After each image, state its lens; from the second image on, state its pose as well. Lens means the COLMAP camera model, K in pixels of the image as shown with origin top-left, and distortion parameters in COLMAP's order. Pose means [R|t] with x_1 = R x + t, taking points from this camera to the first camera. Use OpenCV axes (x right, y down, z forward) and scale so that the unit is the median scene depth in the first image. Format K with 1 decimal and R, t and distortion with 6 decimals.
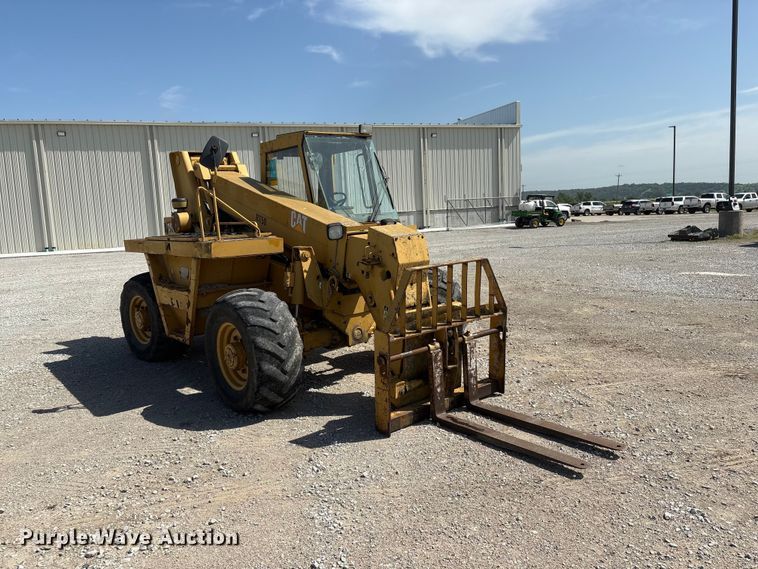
lens RADIAL K [[553.3, 0, 383.0], [0, 553.3, 302.1], [0, 0, 1]] dist [0.013086, -0.005737]
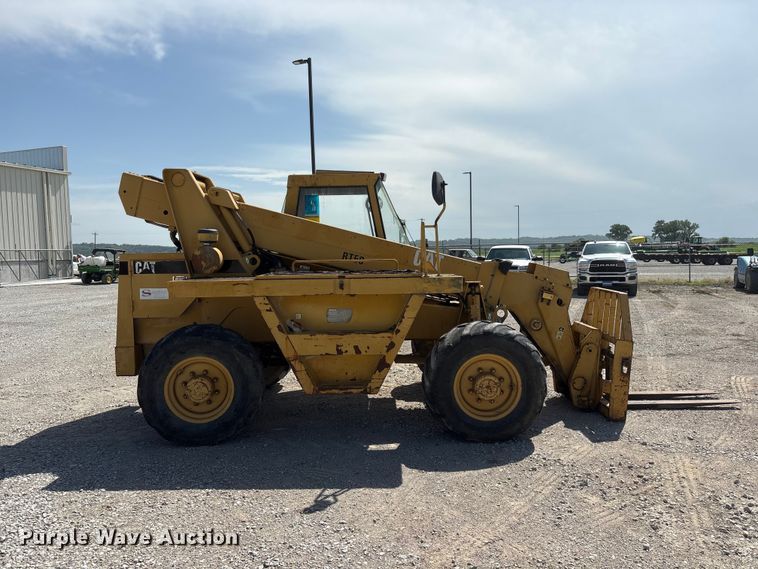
lens RADIAL K [[553.3, 0, 383.0], [0, 553.3, 302.1], [0, 0, 1]] dist [0.013086, -0.005737]
pose [[0.654664, -0.026416, 0.755458, -0.886084], [0.105470, 0.992806, -0.056683, -0.015120], [-0.748526, 0.116787, 0.652740, 0.354749]]
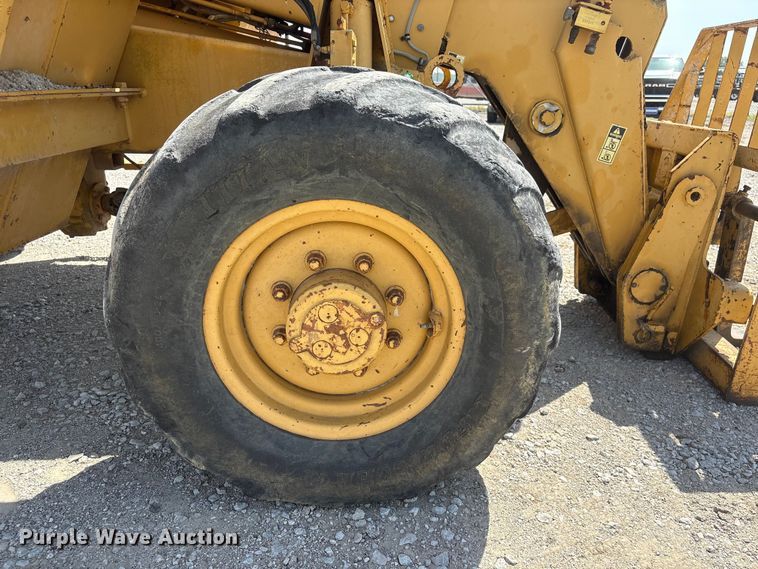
lens RADIAL K [[553.3, 0, 383.0], [0, 553.3, 302.1], [0, 0, 1]] dist [0.013086, -0.005737]
pose [[0.667221, -0.221550, 0.711148, -0.336069], [0.082208, 0.970811, 0.225315, 0.021236], [-0.740309, -0.091873, 0.665959, 0.617909]]
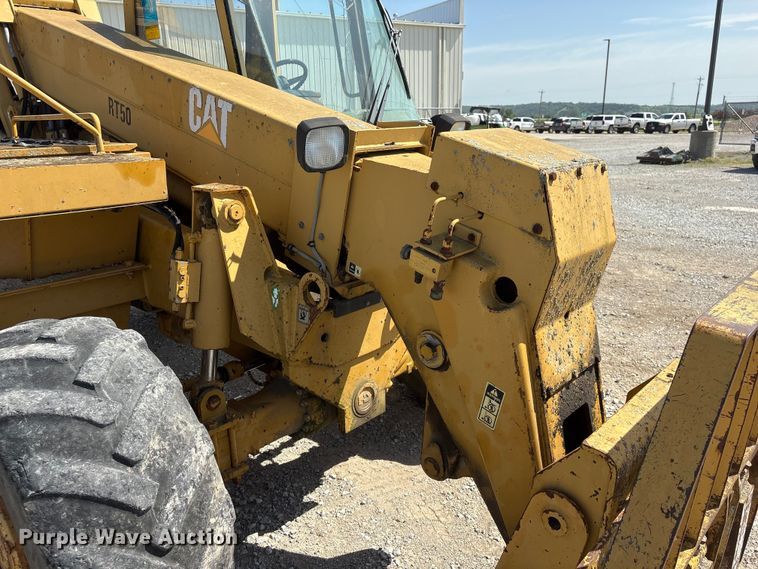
lens RADIAL K [[567.9, 0, 377.3], [0, 567.9, 298.6], [0, 0, 1]] dist [0.000778, -0.002216]
pose [[0.991825, -0.009047, 0.127287, -0.076827], [-0.008507, 0.990576, 0.136699, -0.065131], [-0.127324, -0.136664, 0.982401, 0.509502]]
